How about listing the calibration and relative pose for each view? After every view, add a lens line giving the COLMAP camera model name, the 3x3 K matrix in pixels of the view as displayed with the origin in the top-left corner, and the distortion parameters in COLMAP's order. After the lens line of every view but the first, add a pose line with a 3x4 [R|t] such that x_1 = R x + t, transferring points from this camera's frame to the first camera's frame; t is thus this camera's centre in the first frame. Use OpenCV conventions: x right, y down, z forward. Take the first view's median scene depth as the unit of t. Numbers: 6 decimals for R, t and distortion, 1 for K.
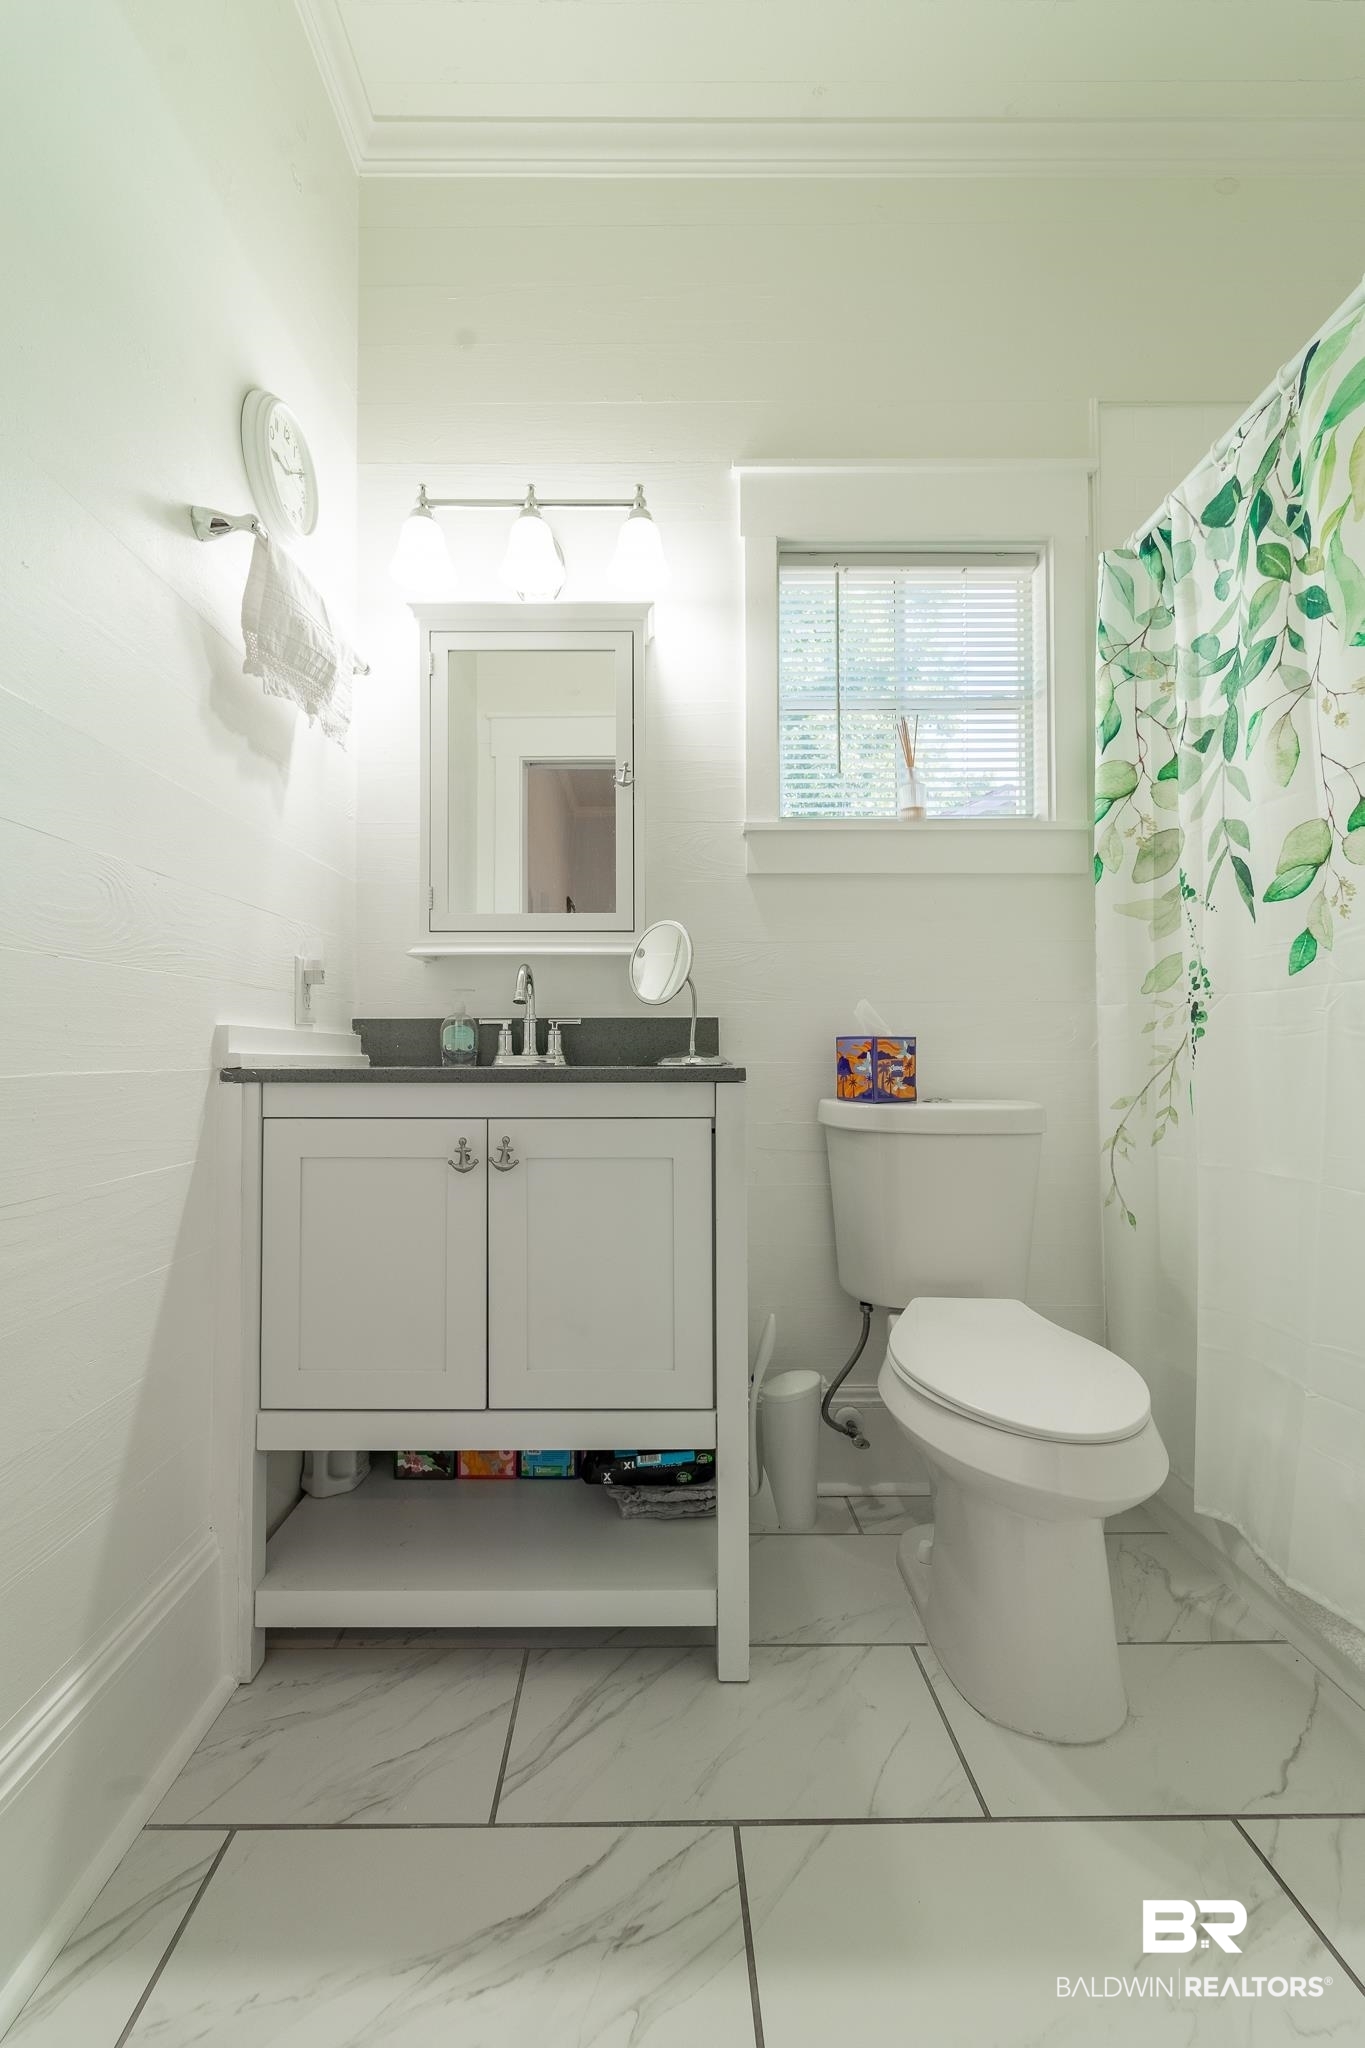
lens RADIAL K [[825.8, 0, 659.3], [0, 825.8, 953.0], [0, 0, 1]] dist [-0.006848, -0.000144]
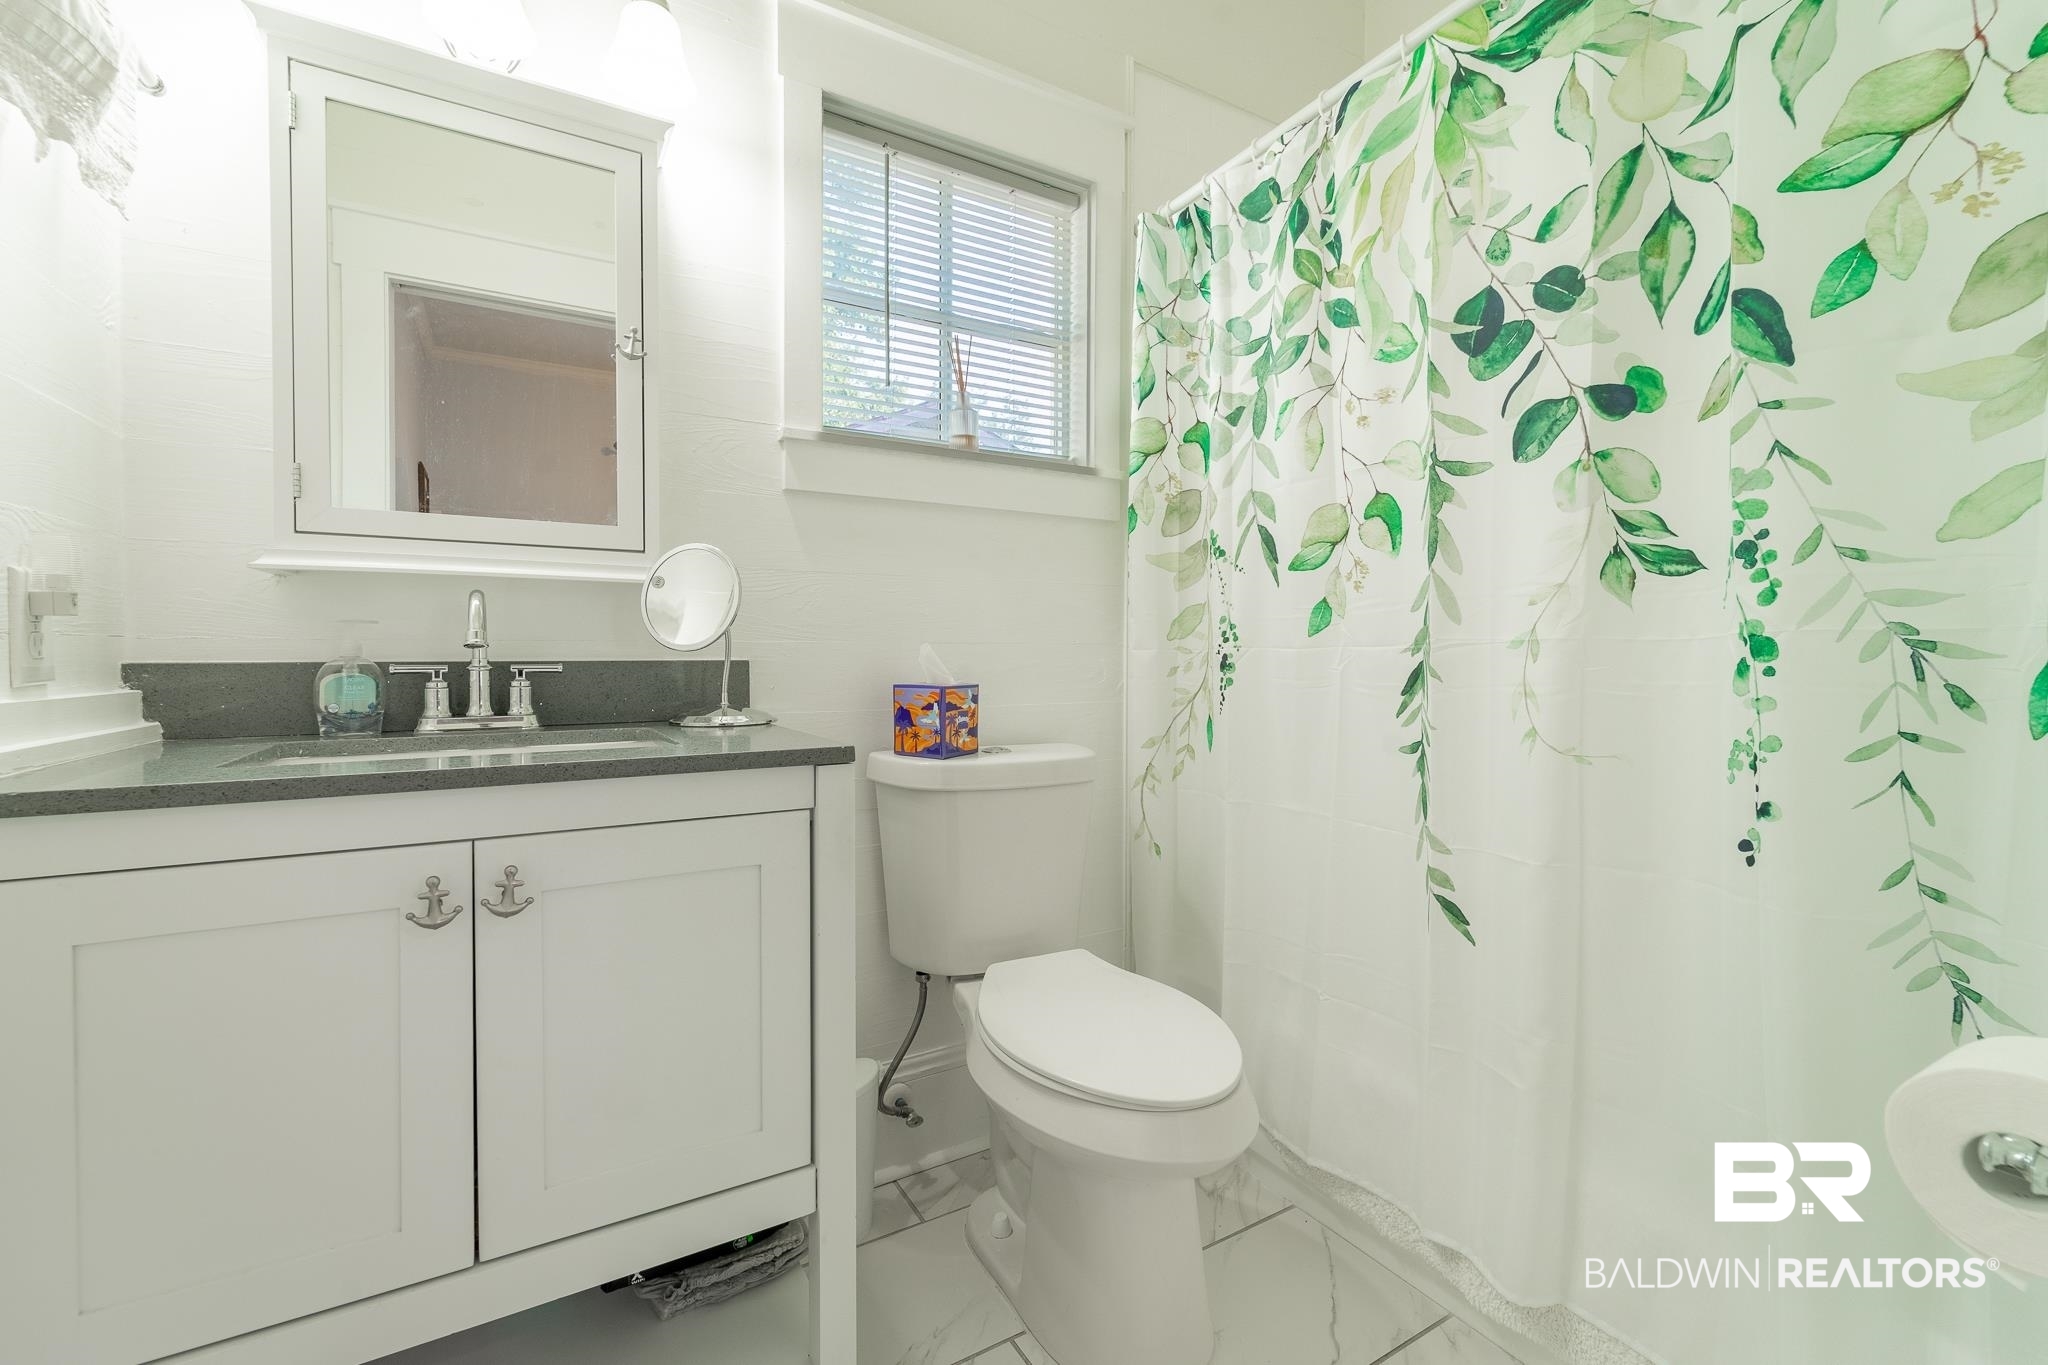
lens RADIAL K [[836.6, 0, 1035.2], [0, 836.6, 605.1], [0, 0, 1]] dist [0.000838, -0.002988]
pose [[0.856372, 0.025426, 0.515732, -0.139106], [-0.058604, 0.997119, 0.048152, -0.041534], [-0.513022, -0.071460, 0.855396, 0.156340]]
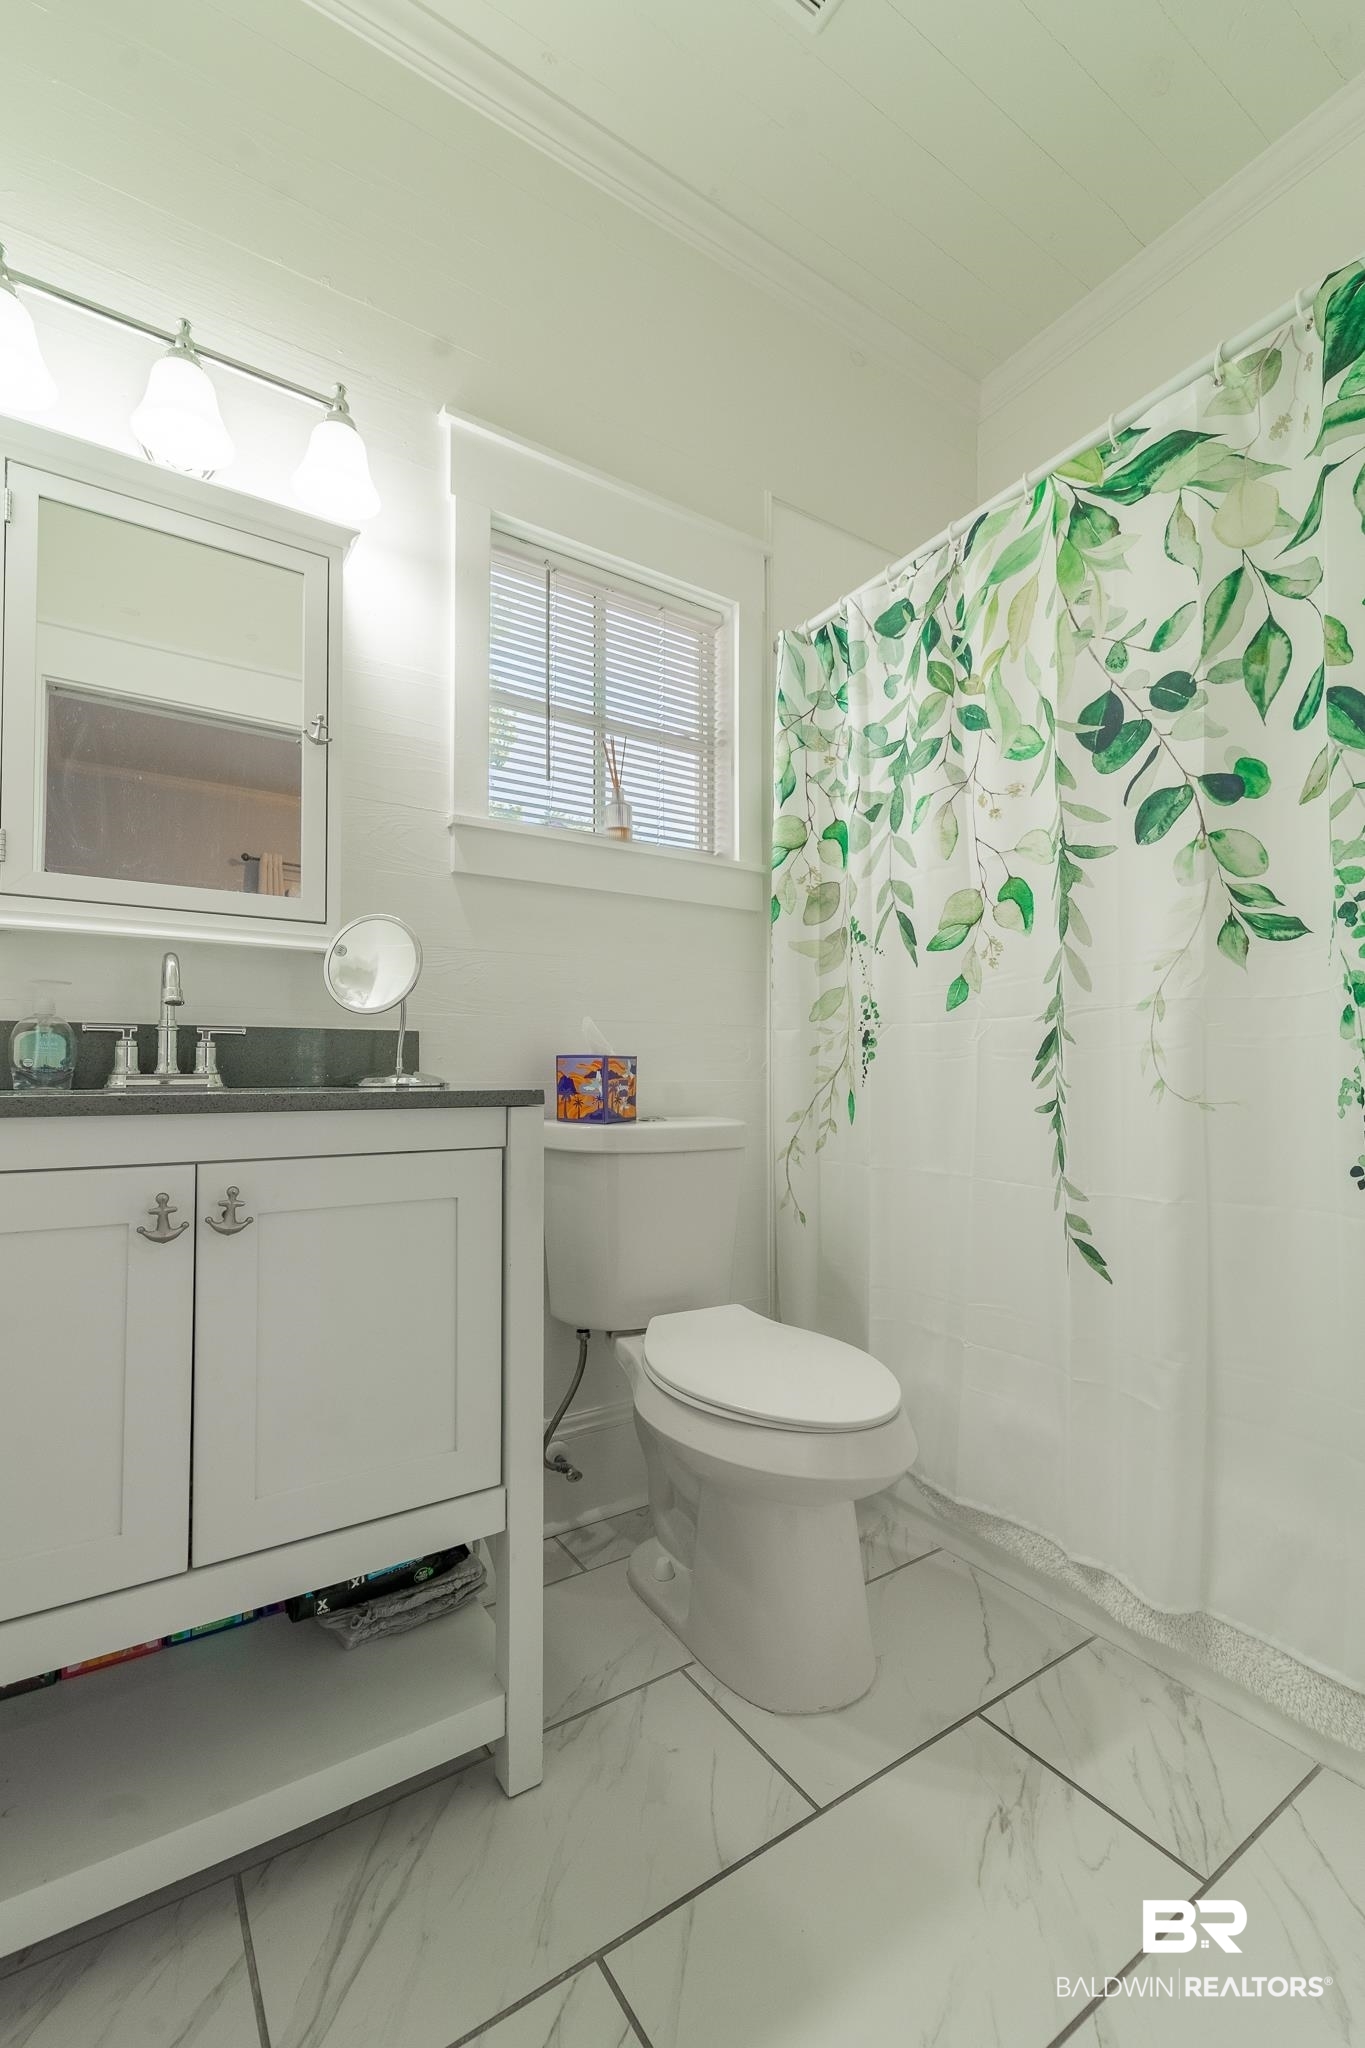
lens RADIAL K [[819.7, 0, 676.2], [0, 819.7, 985.2], [0, 0, 1]] dist [-0.001511, -0.002302]
pose [[0.836734, 0.059020, 0.544419, -0.206863], [-0.068315, 0.997659, -0.003159, 0.015969], [-0.543331, -0.034549, 0.838807, 0.147412]]
